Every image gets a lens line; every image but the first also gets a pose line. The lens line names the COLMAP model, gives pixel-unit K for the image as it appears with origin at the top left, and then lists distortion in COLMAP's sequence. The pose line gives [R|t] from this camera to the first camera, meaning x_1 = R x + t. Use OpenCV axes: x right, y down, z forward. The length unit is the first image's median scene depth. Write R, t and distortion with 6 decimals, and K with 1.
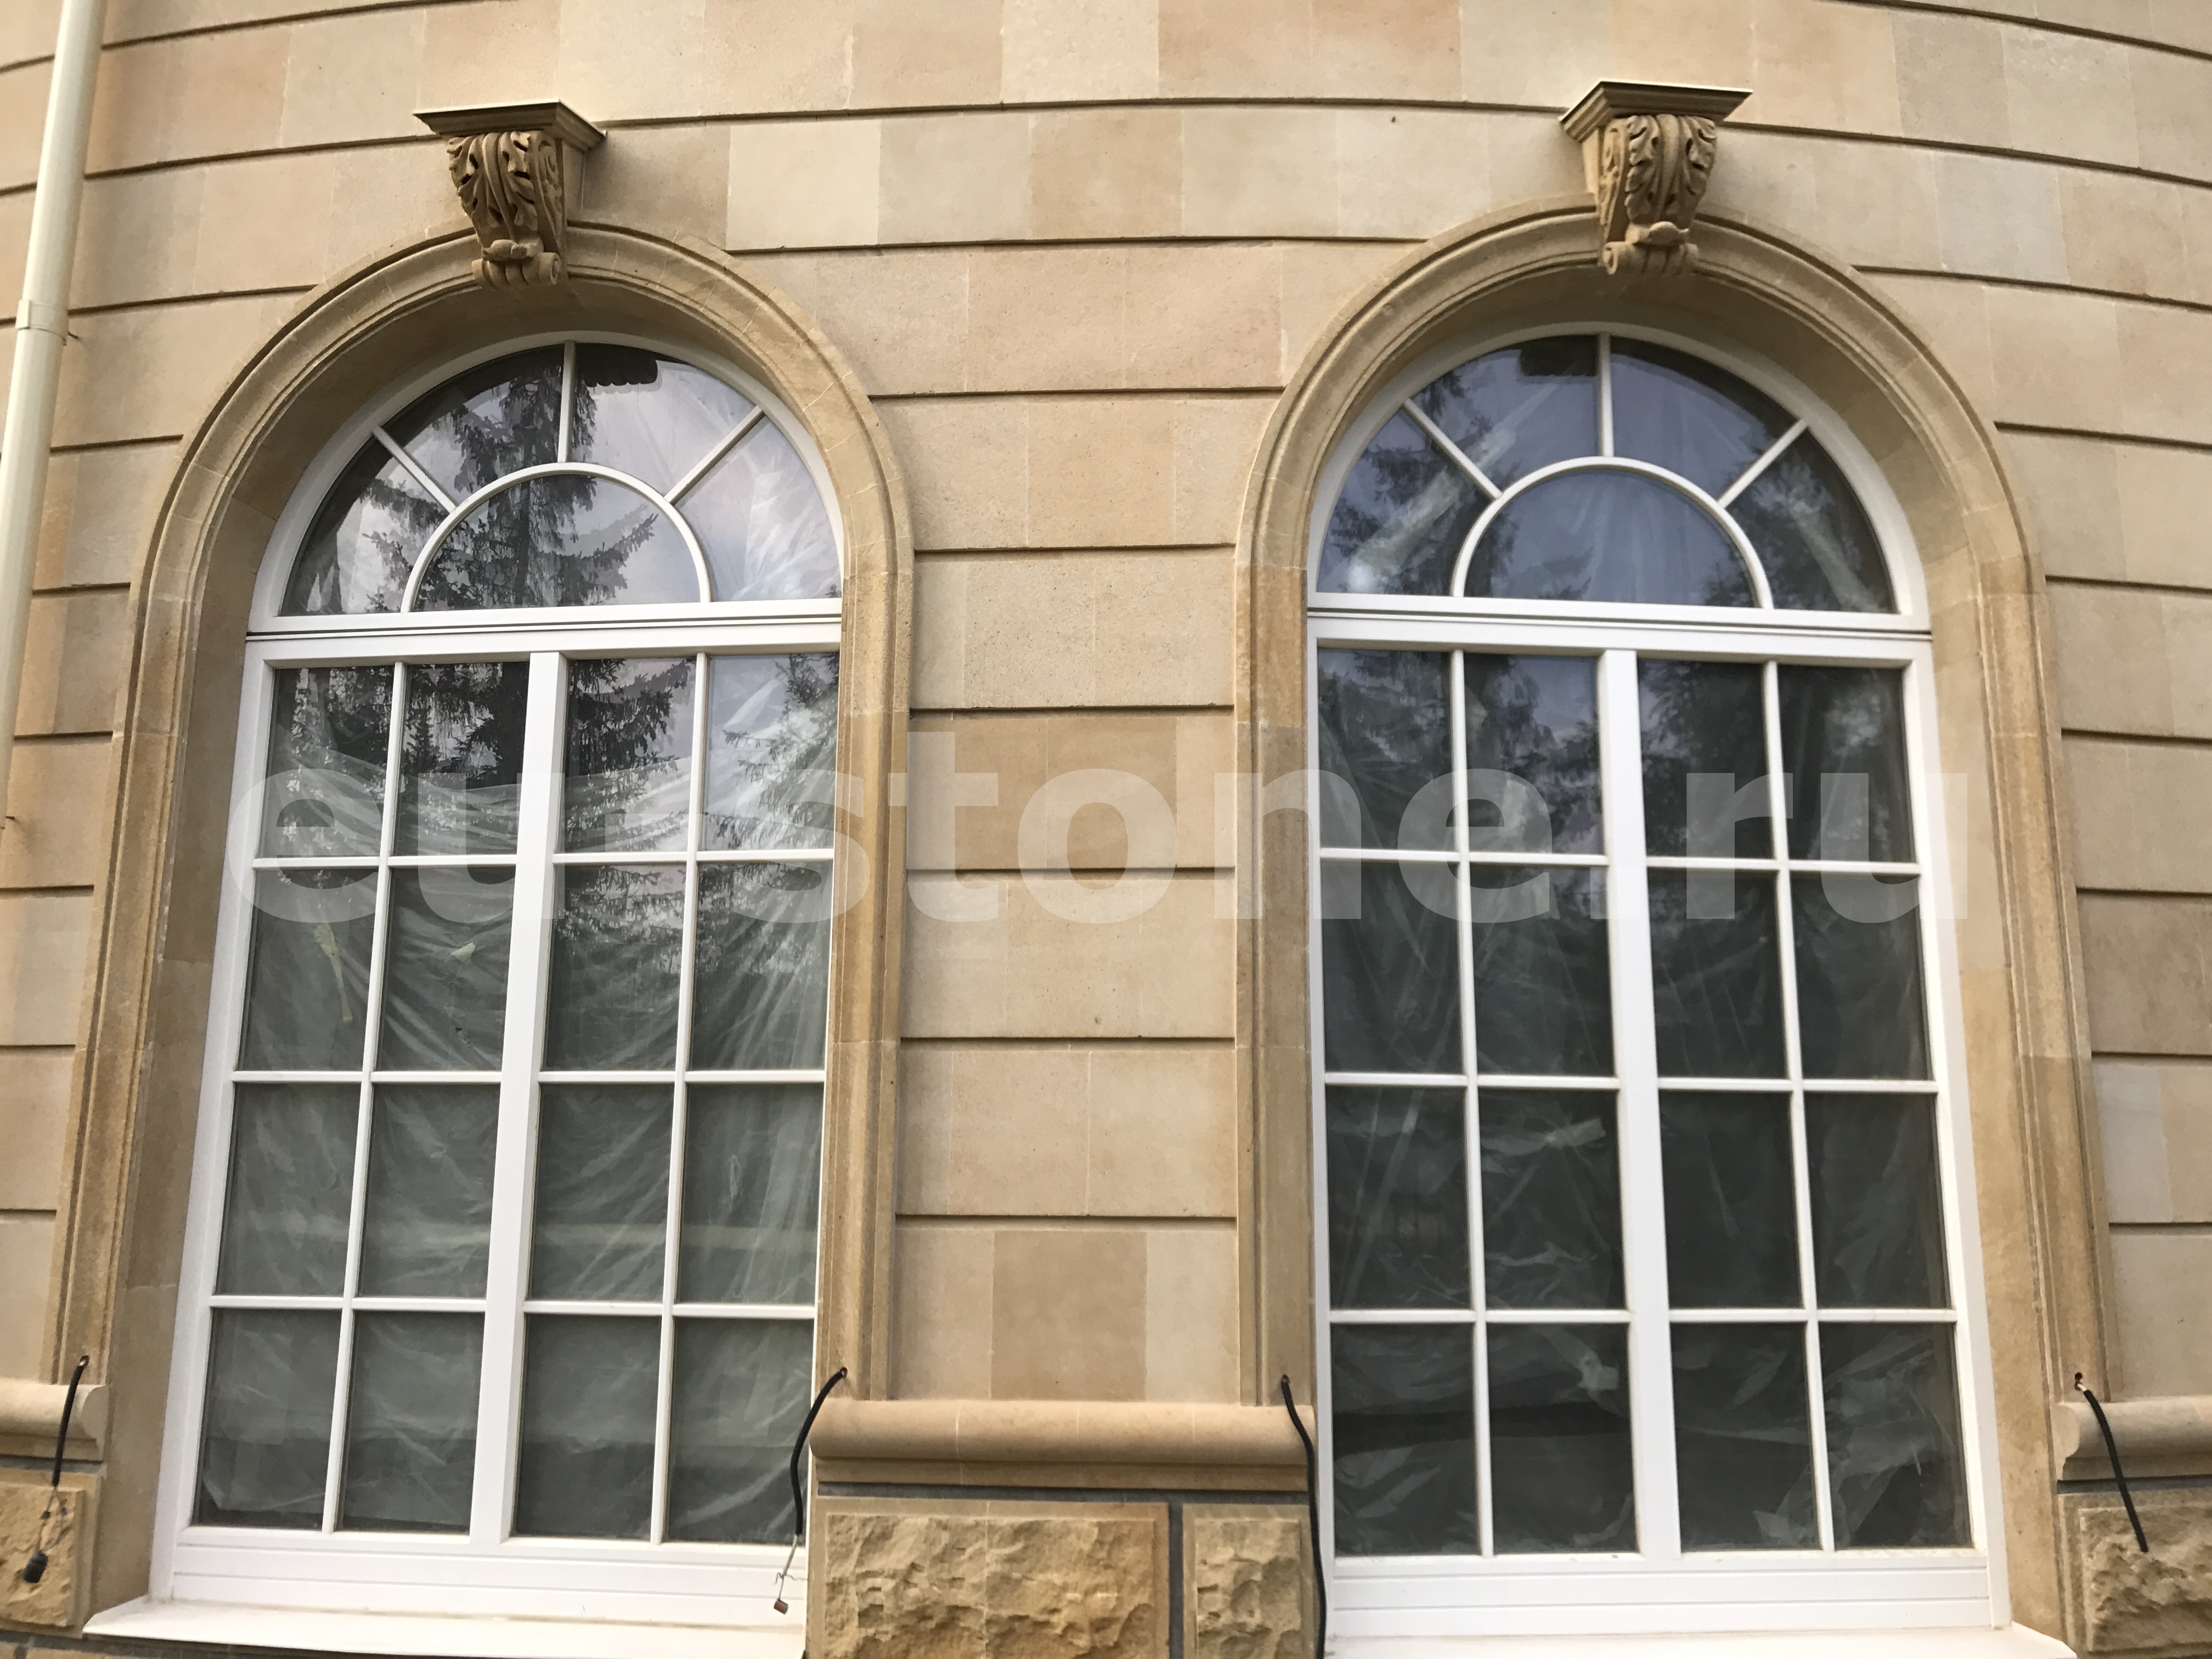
lens RADIAL K [[1824.0, 0, 1110.0], [0, 1824.0, 807.2], [0, 0, 1]] dist [-0.006734, 0.046487]
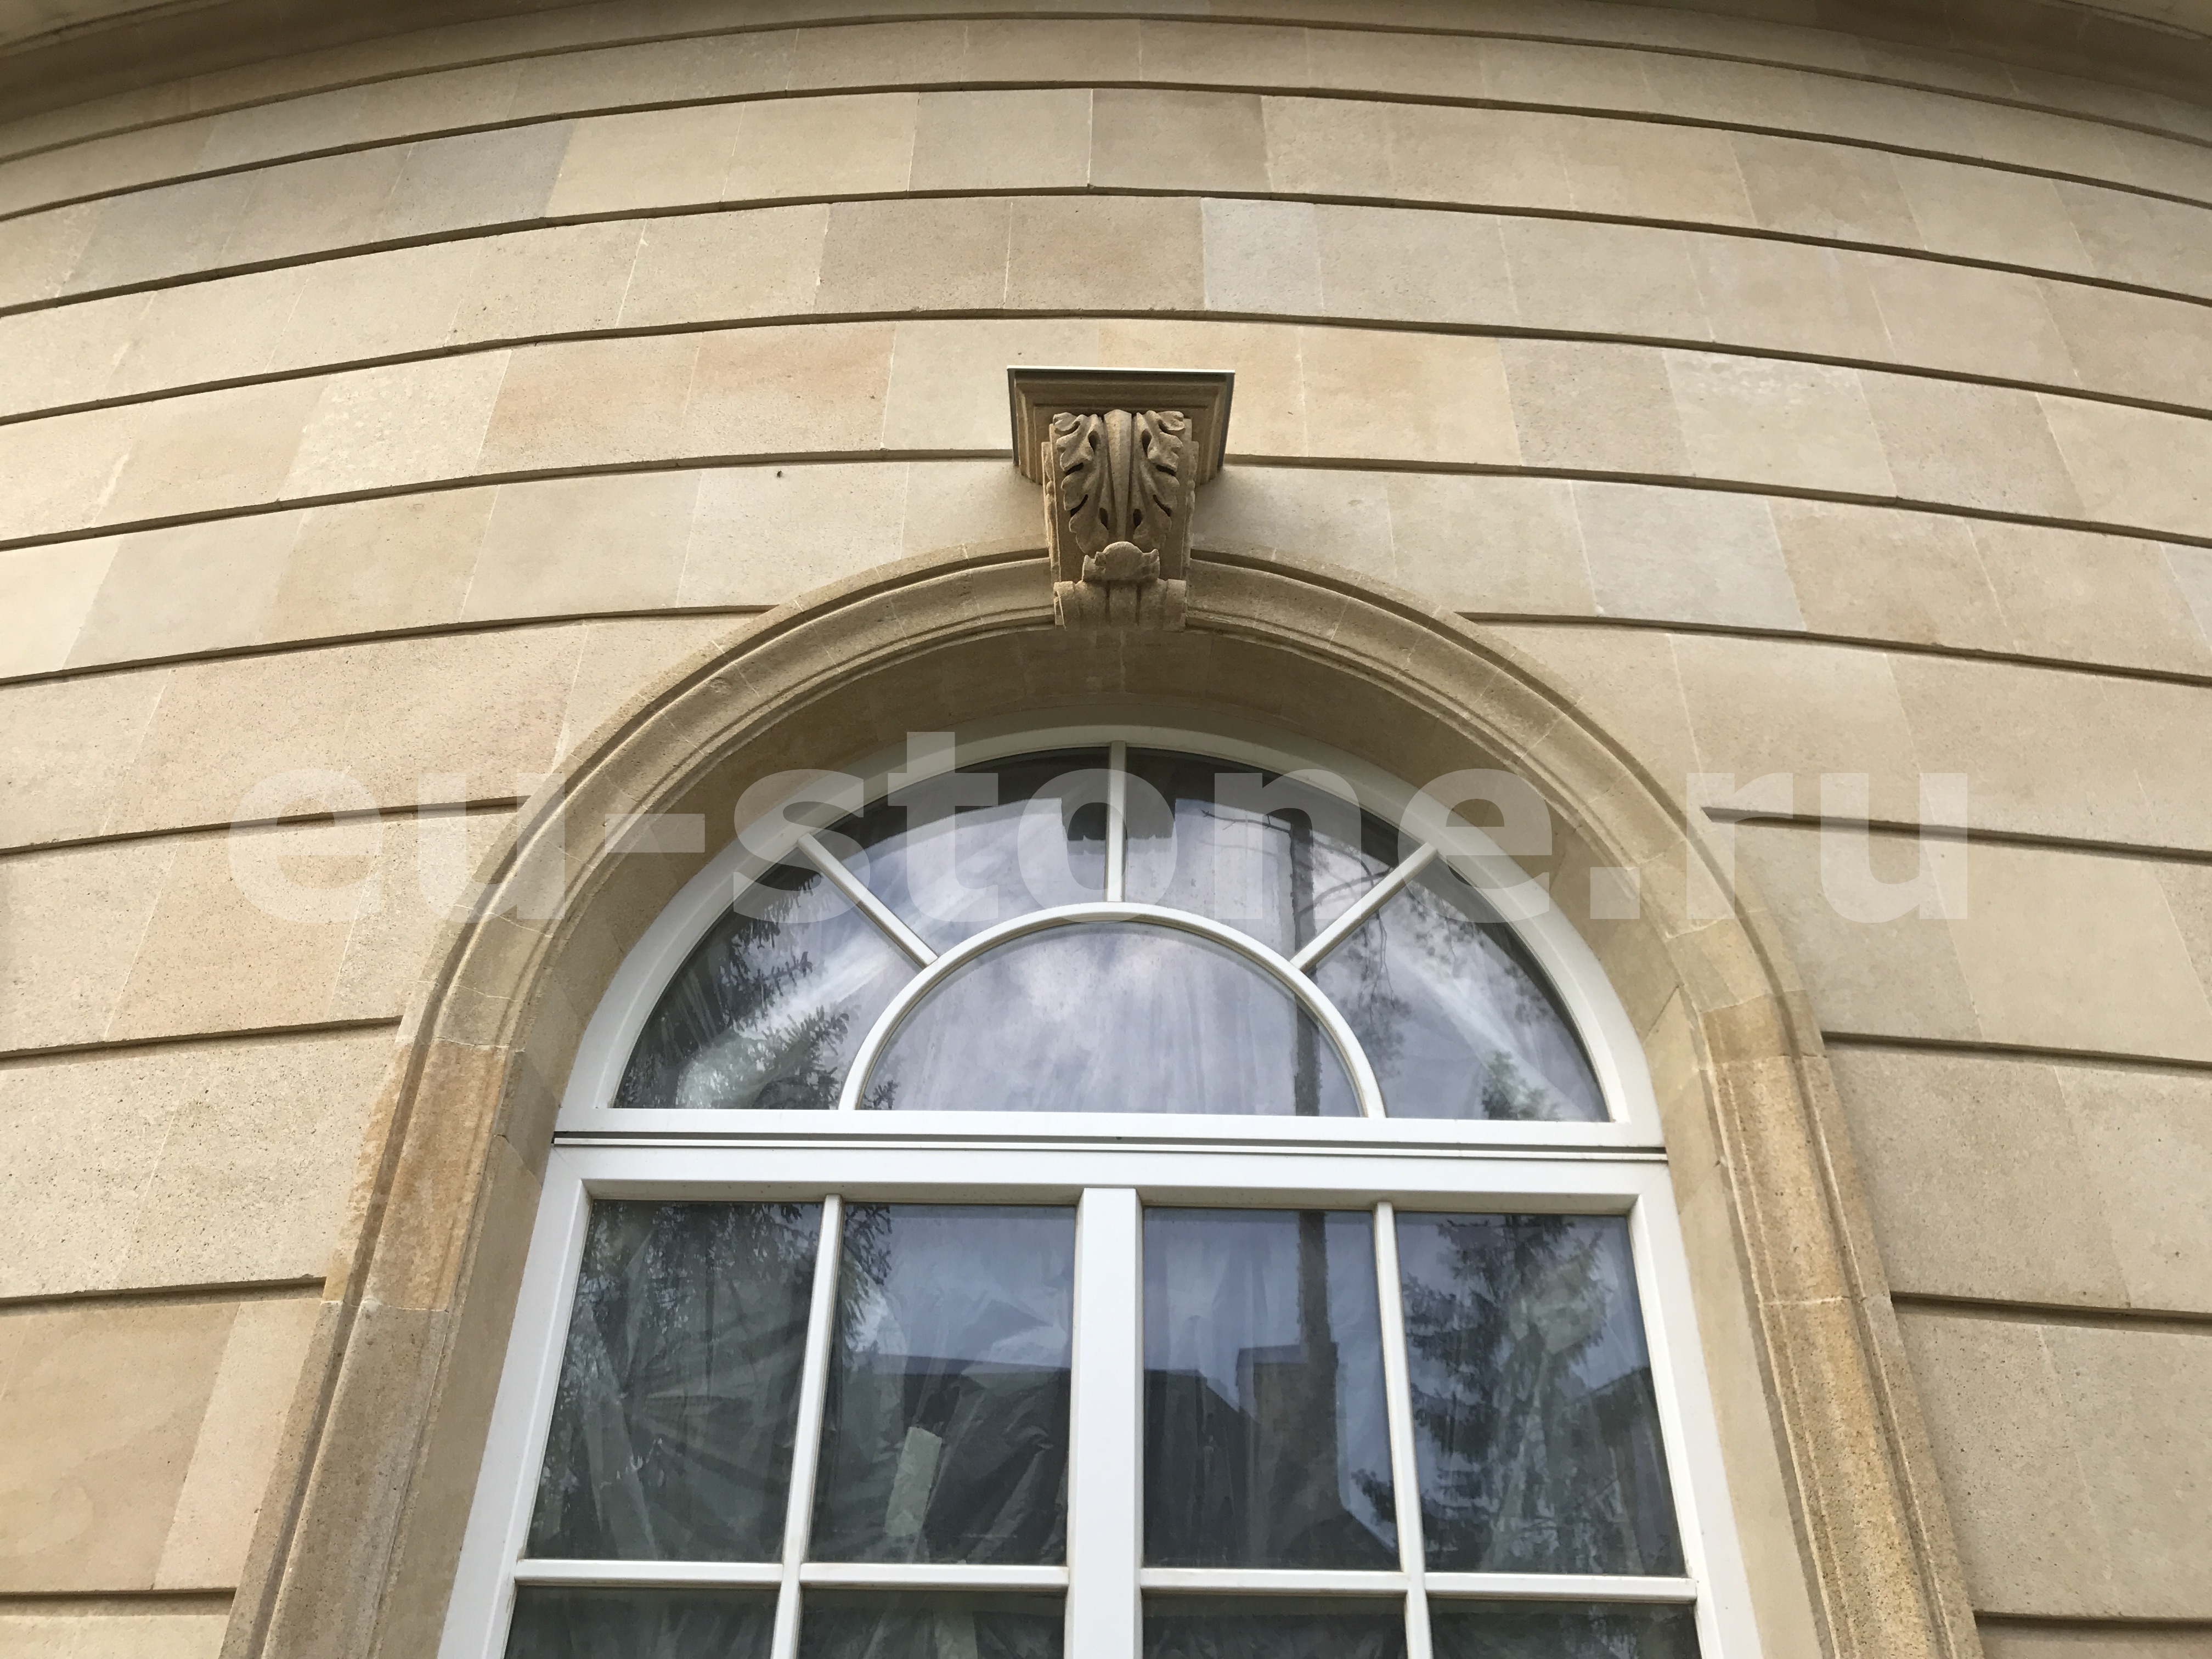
lens RADIAL K [[1805.4, 0, 1106.0], [0, 1805.4, 829.5], [0, 0, 1]] dist [0.049365, -0.059964]
pose [[0.993177, -0.059884, -0.100065, 0.348773], [0.010971, 0.902254, -0.431065, 0.062039], [0.116098, 0.427026, 0.896755, 0.431679]]
